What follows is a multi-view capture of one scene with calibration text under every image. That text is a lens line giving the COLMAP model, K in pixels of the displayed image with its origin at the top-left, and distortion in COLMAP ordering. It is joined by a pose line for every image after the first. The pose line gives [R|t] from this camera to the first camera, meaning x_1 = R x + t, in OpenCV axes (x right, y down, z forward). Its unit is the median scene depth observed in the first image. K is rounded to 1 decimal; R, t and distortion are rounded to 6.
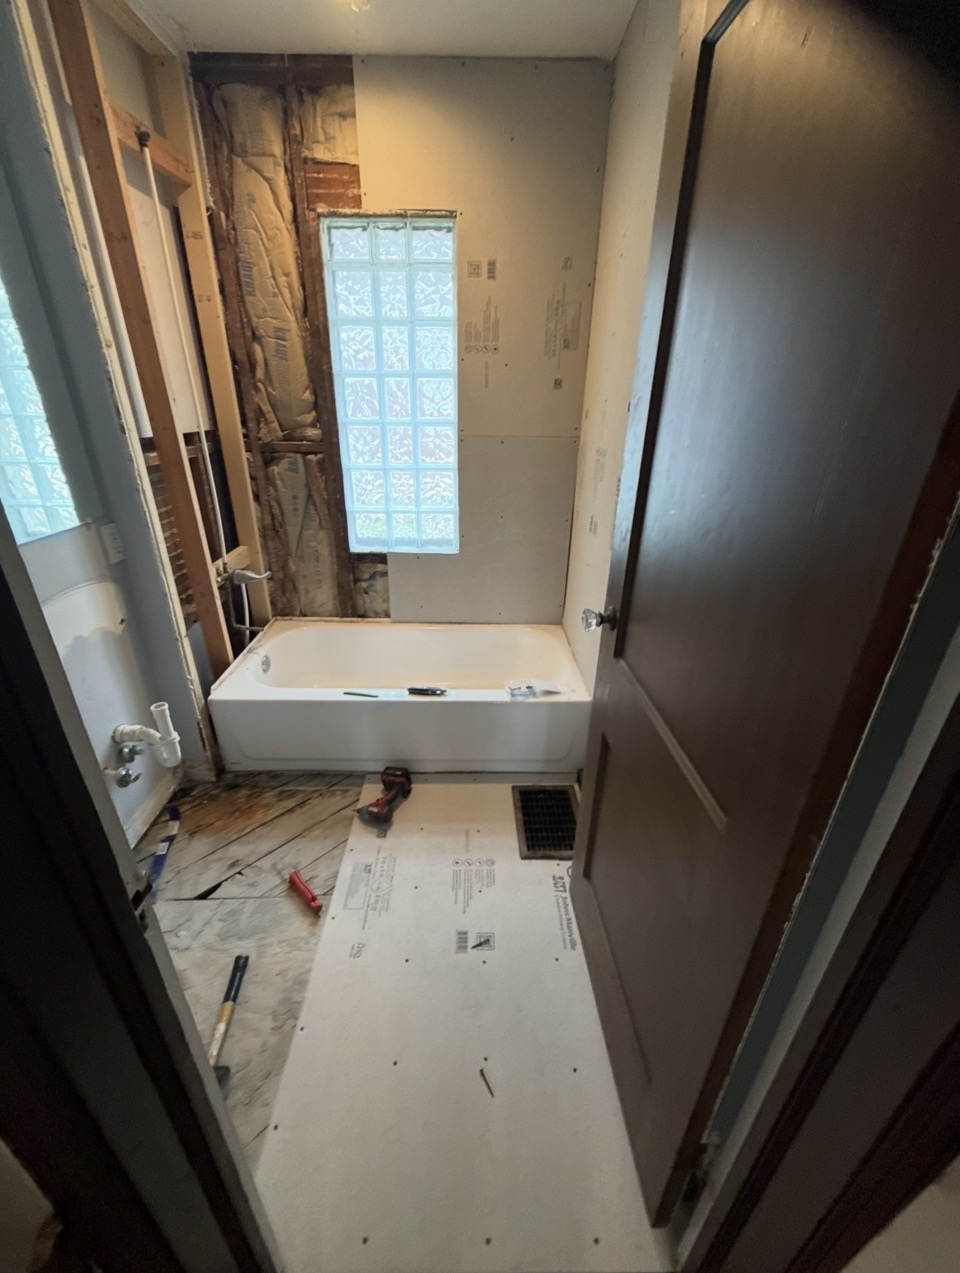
lens RADIAL K [[517.0, 0, 479.0], [0, 517.0, 634.9], [0, 0, 1]] dist [0.001076, 0.000356]
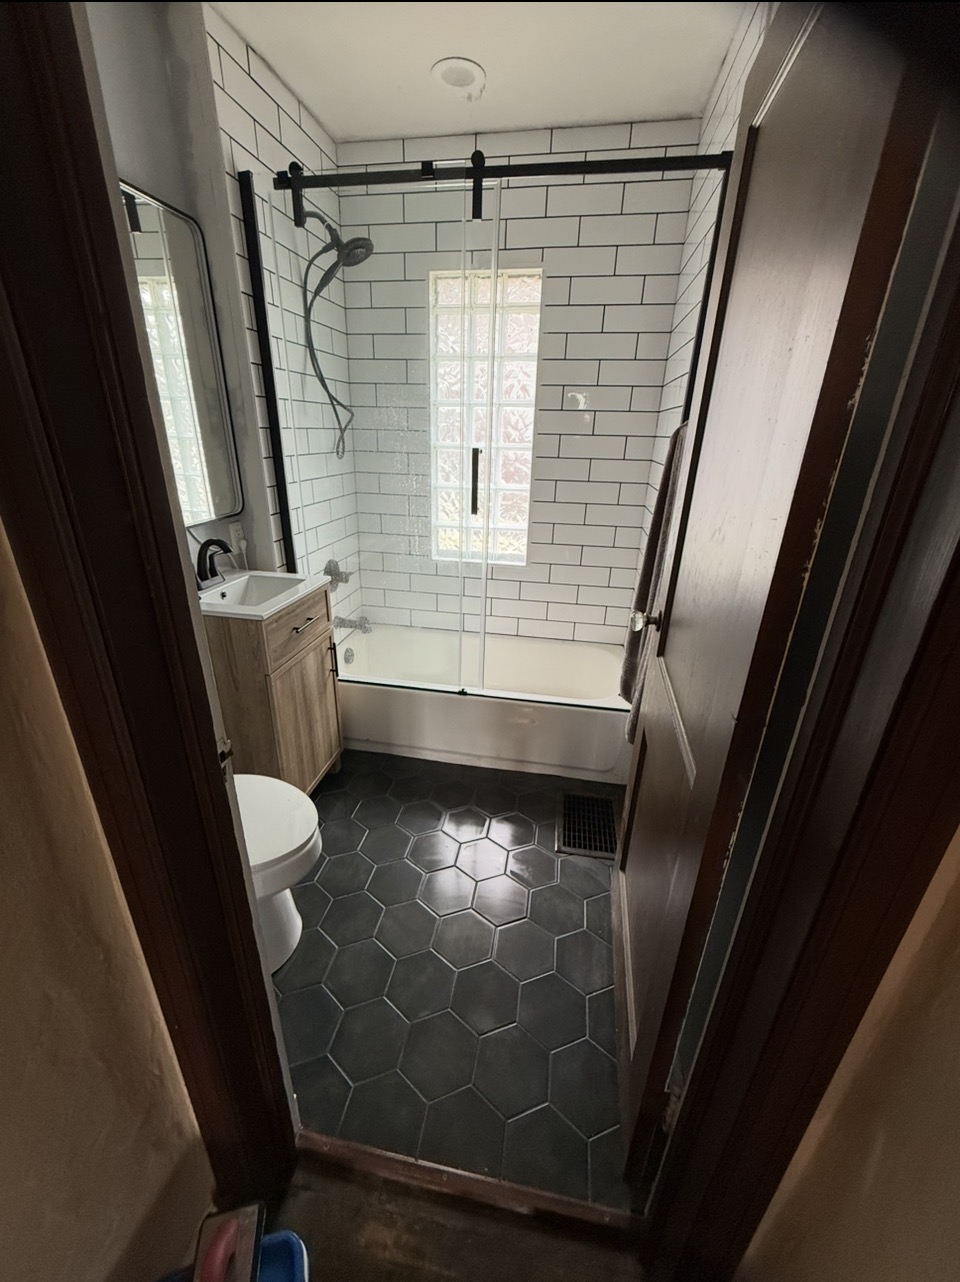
lens RADIAL K [[515.9, 0, 479.6], [0, 515.9, 643.4], [0, 0, 1]] dist [-0.002530, -0.000188]
pose [[0.982566, 0.081230, -0.167233, 0.059363], [-0.087577, 0.995678, -0.030925, 0.044539], [0.163998, 0.045031, 0.985432, -0.071697]]
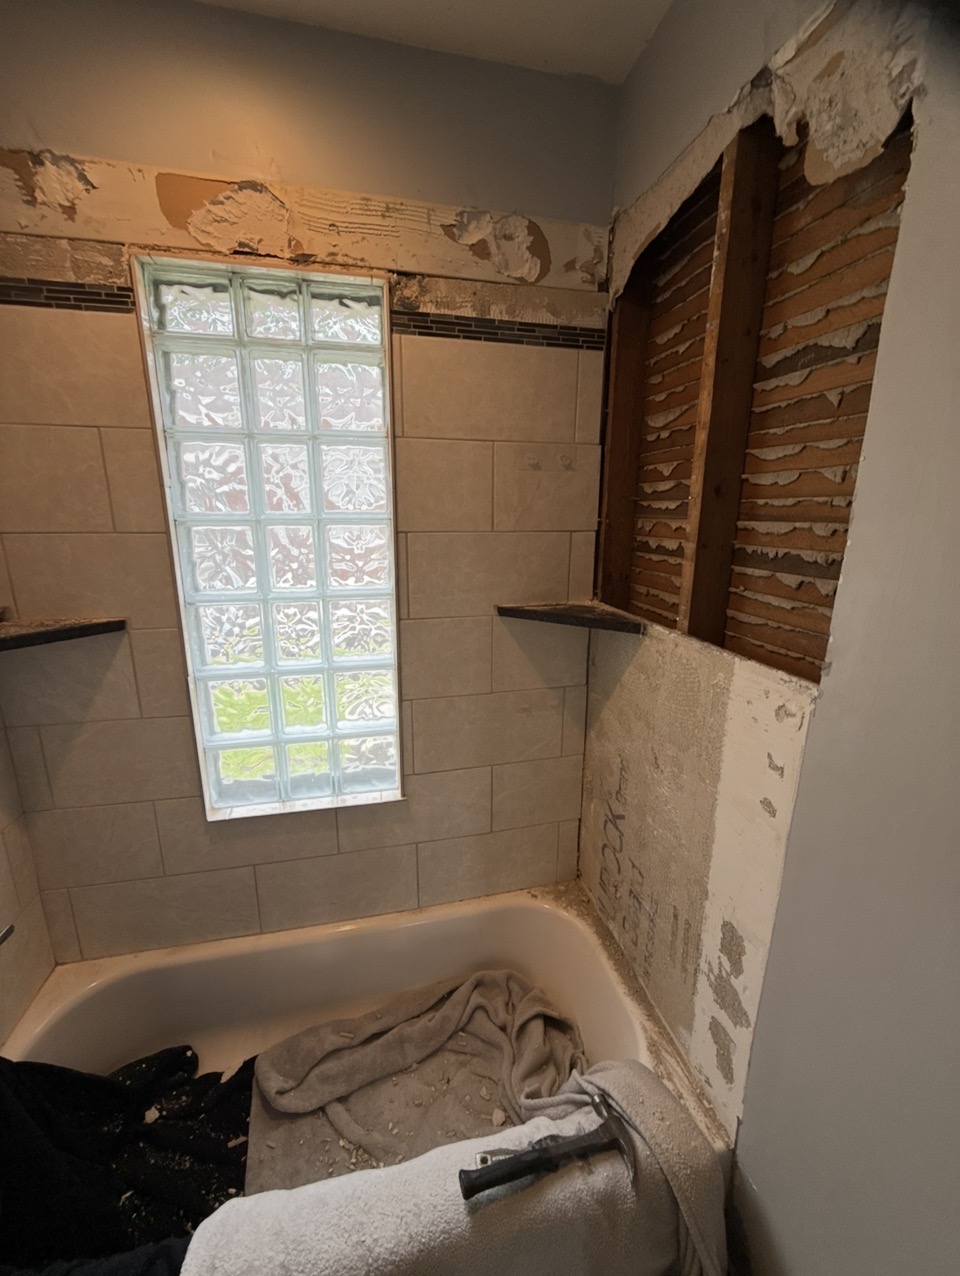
lens RADIAL K [[518.2, 0, 476.3], [0, 518.2, 635.6], [0, 0, 1]] dist [0.001076, 0.000356]
pose [[0.975250, -0.058906, 0.213114, -0.086862], [0.096531, 0.980582, -0.170705, -0.261239], [-0.198920, 0.187052, 0.961999, 0.430098]]
